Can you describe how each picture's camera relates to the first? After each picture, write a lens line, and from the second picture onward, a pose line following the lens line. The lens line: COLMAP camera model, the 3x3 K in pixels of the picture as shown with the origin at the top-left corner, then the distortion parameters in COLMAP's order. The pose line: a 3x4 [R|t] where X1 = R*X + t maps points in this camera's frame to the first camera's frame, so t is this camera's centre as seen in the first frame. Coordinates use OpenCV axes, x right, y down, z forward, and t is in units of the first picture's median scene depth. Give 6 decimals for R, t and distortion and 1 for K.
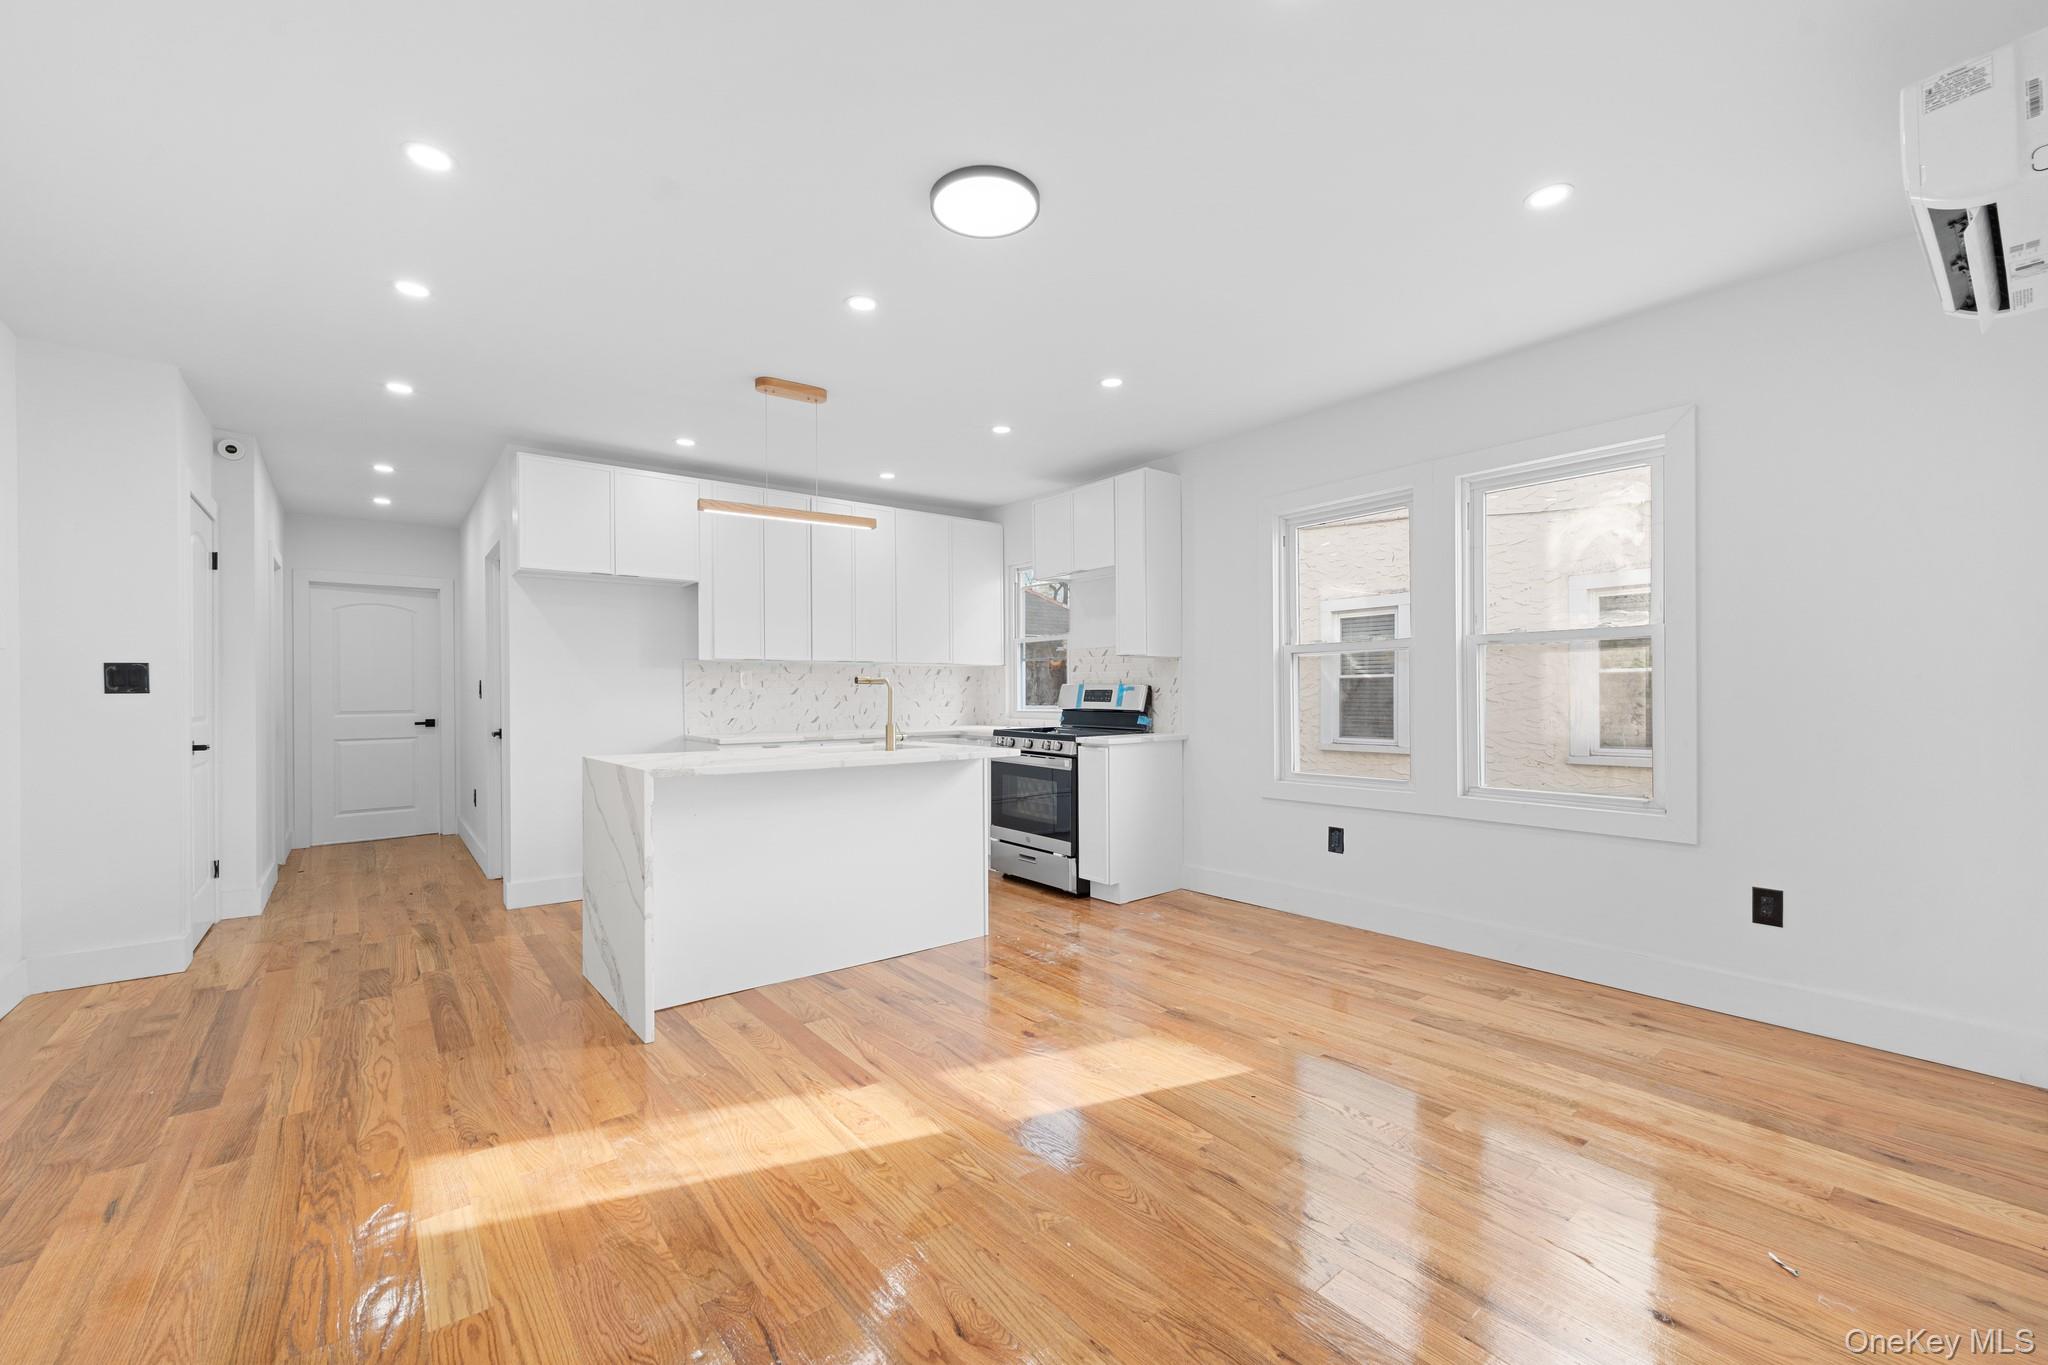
lens RADIAL K [[821.4, 0, 1031.1], [0, 821.4, 696.7], [0, 0, 1]] dist [-0.000467, -0.000147]
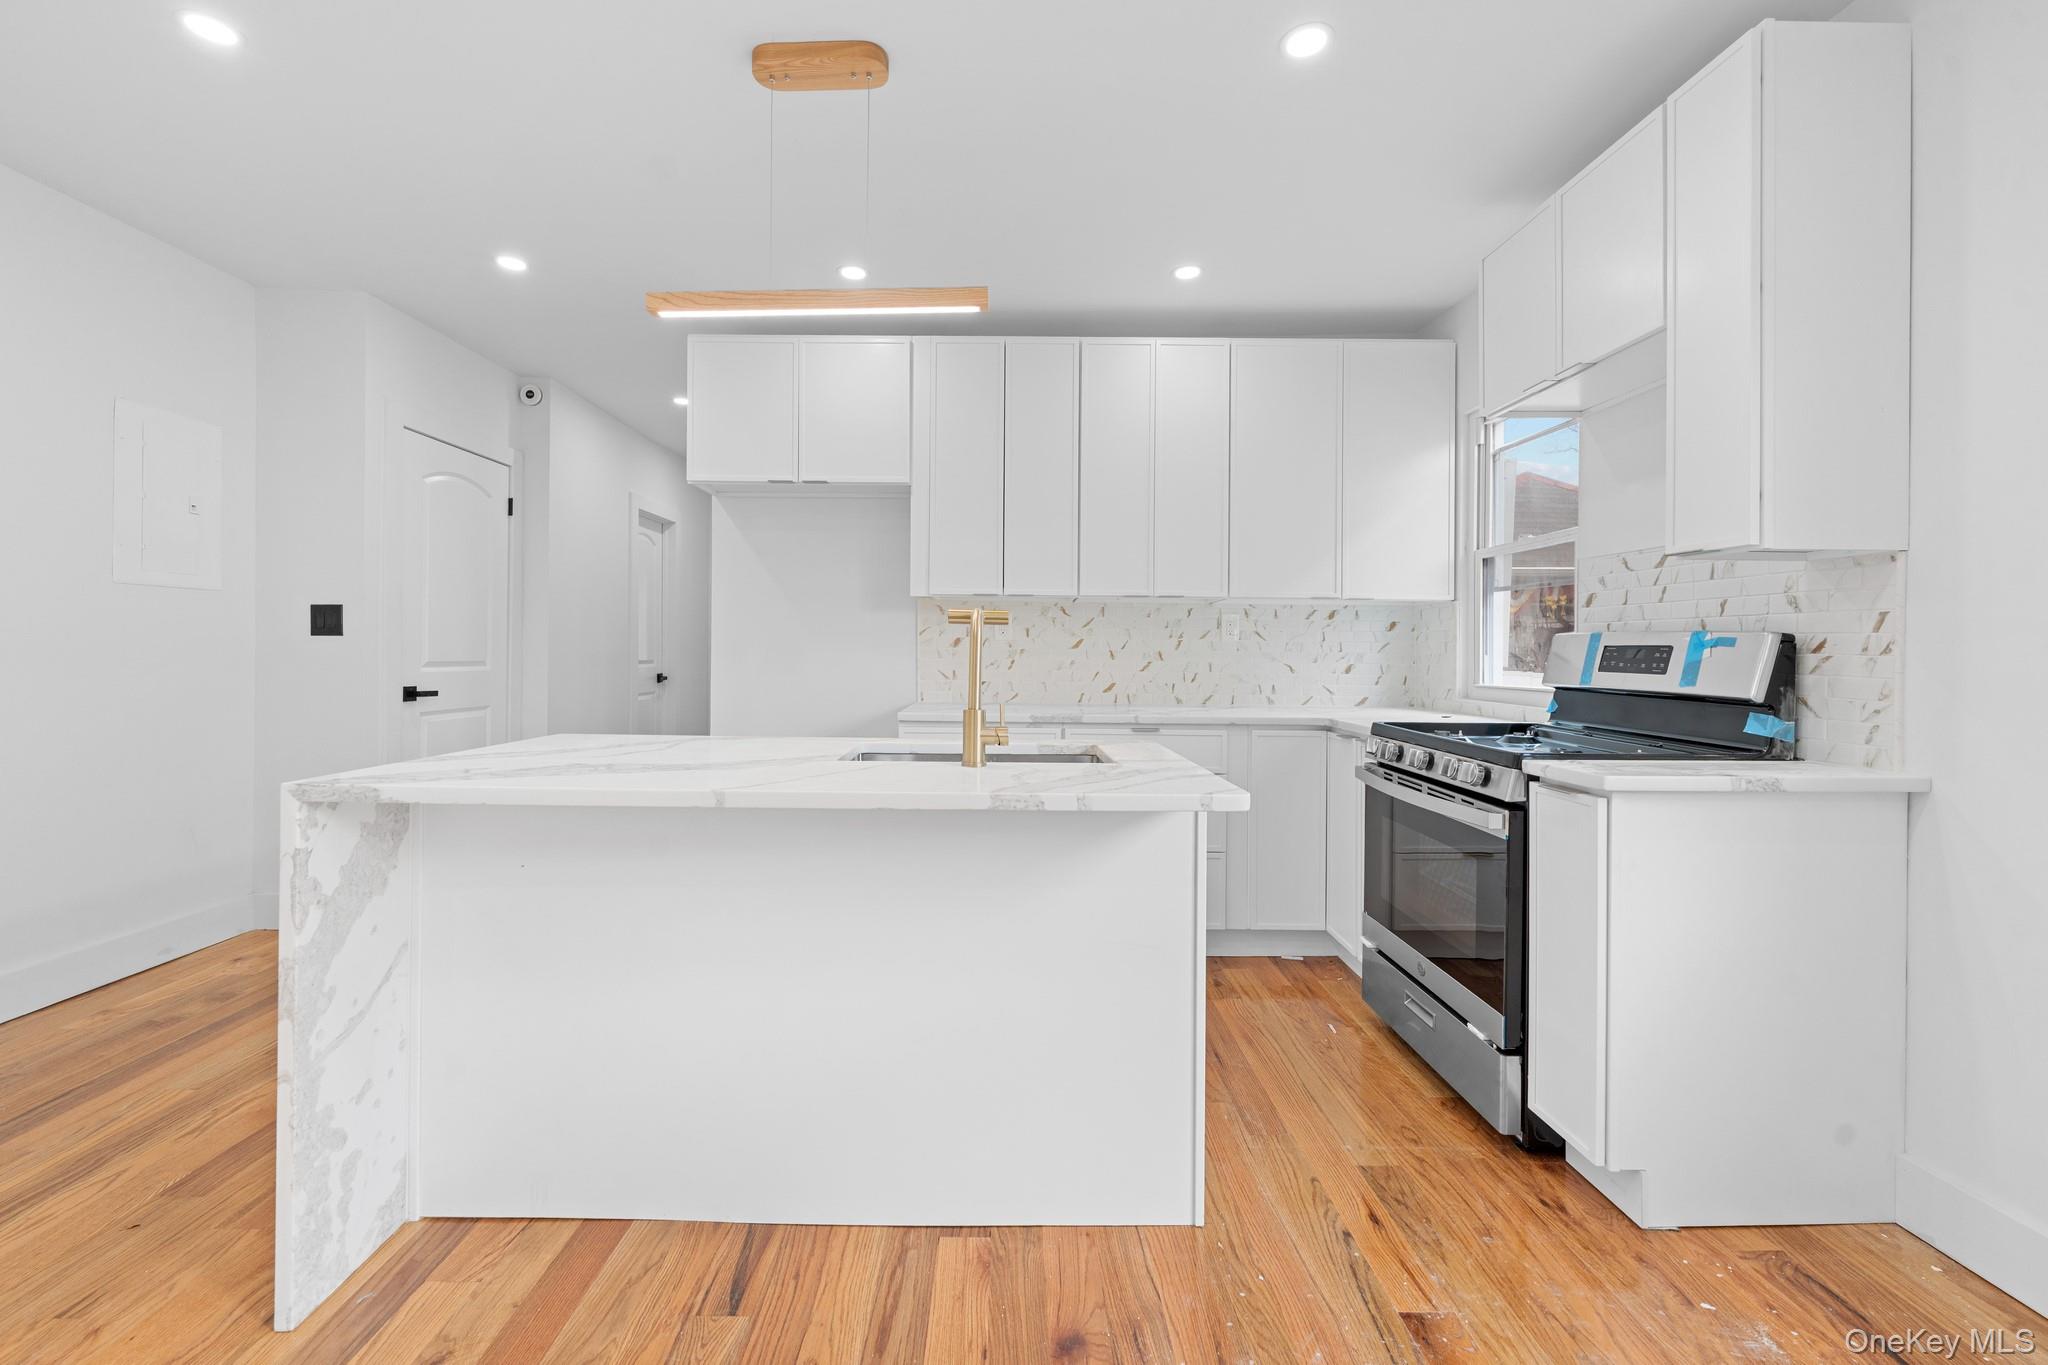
lens RADIAL K [[845.1, 0, 1013.5], [0, 845.1, 654.2], [0, 0, 1]] dist [-0.001334, -0.000256]
pose [[0.782677, 0.015023, -0.622247, 0.115439], [-0.016757, 0.999855, 0.003063, 0.000584], [0.622202, 0.008030, 0.782815, 0.515994]]
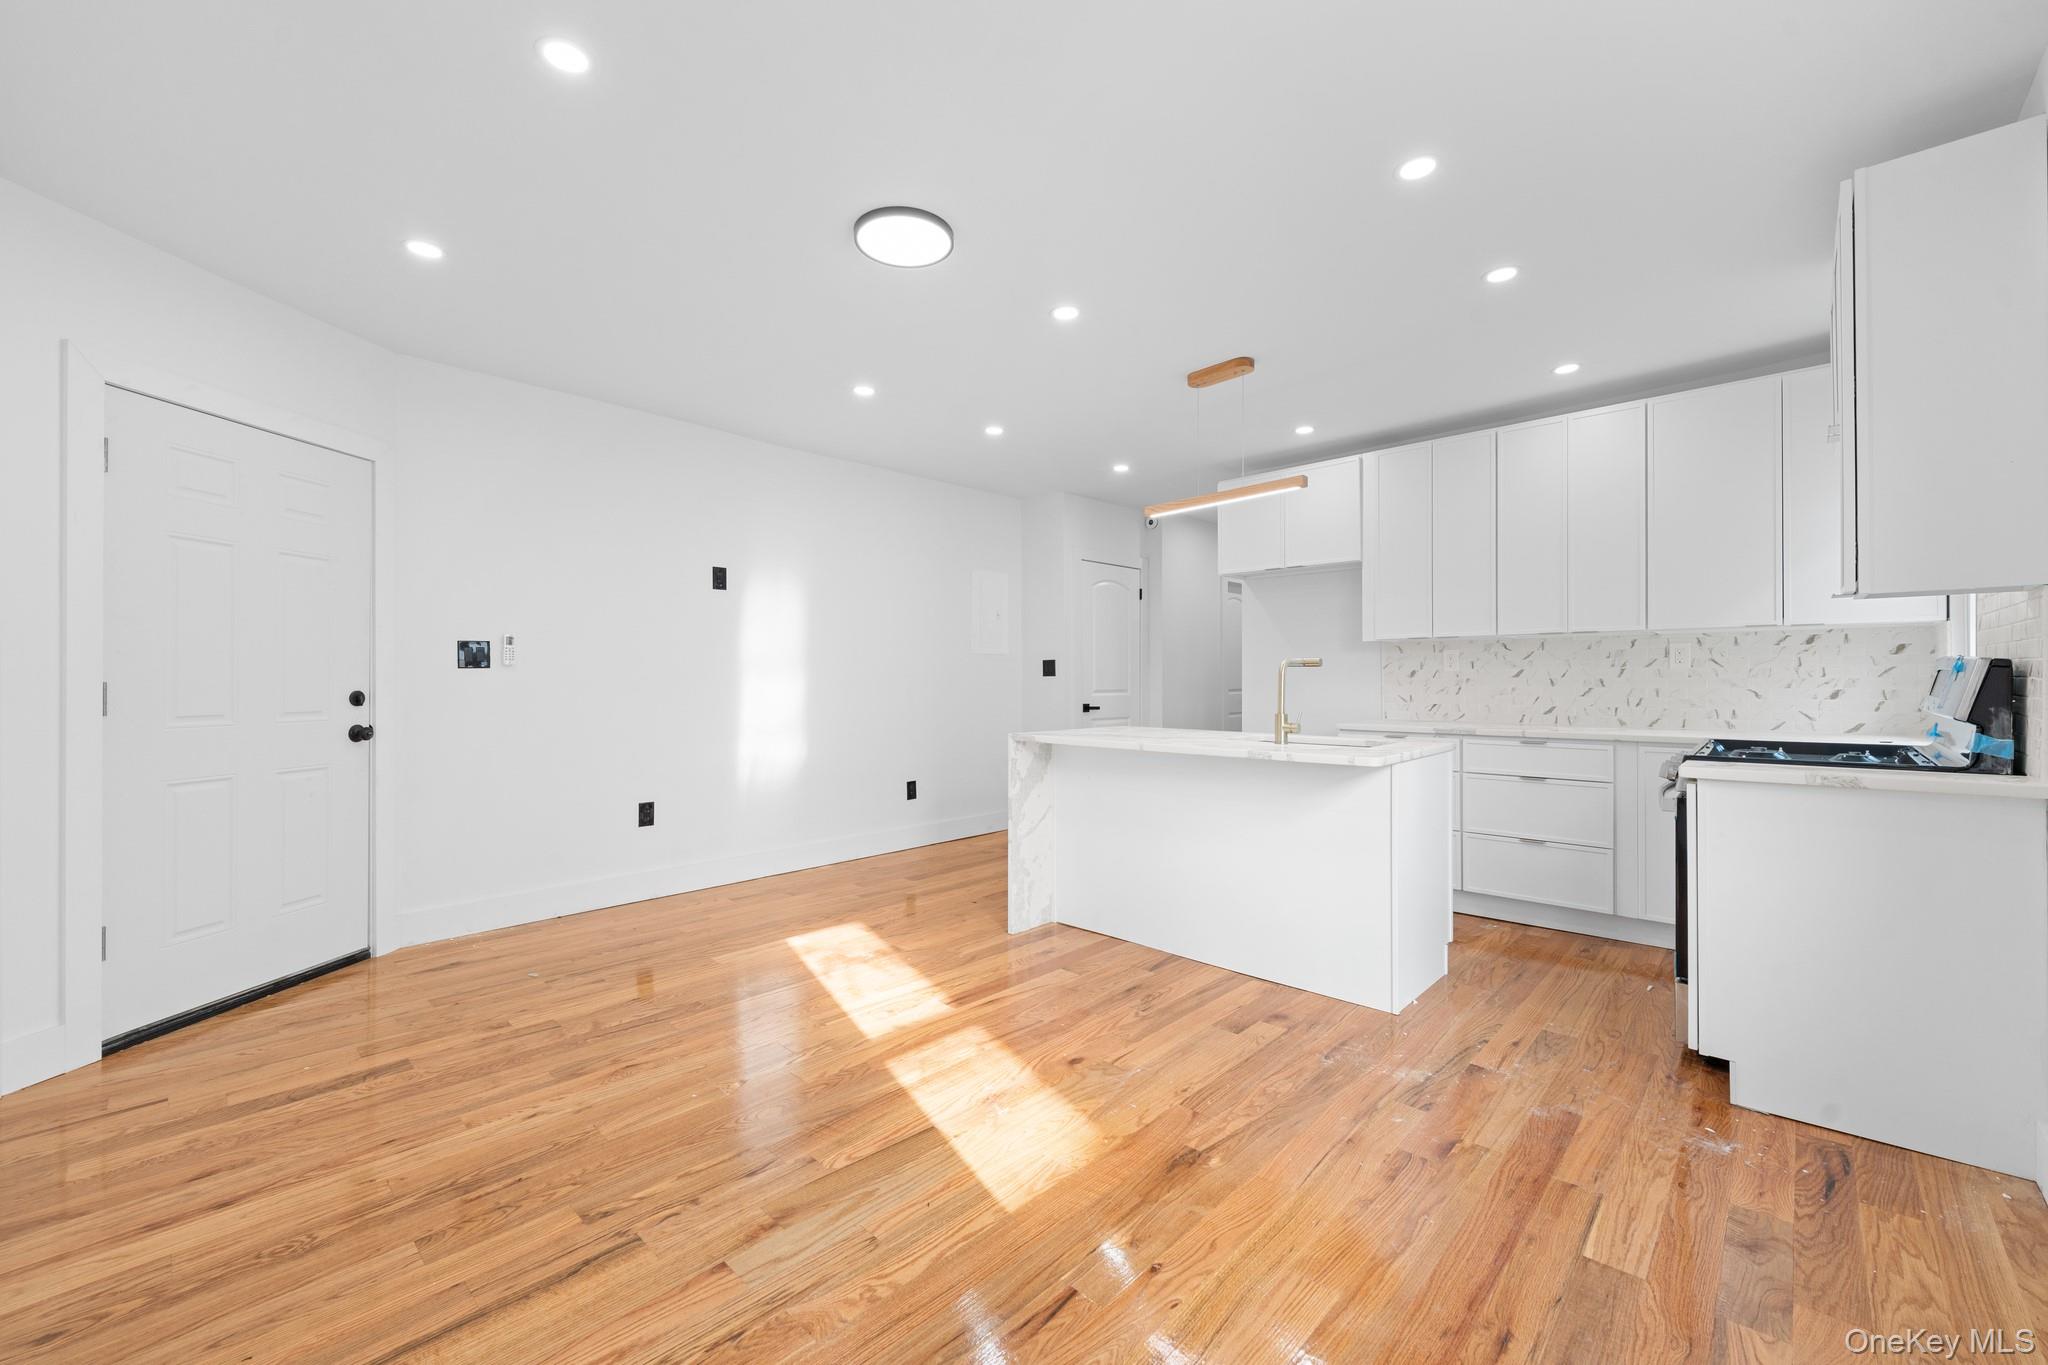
lens RADIAL K [[825.2, 0, 1024.0], [0, 825.2, 682.5], [0, 0, 1]] dist [-0.000891, -0.000462]
pose [[0.131943, 0.009096, -0.991216, 0.527661], [-0.001823, 0.999958, 0.008934, -0.004924], [0.991256, 0.000628, 0.131954, 0.498177]]
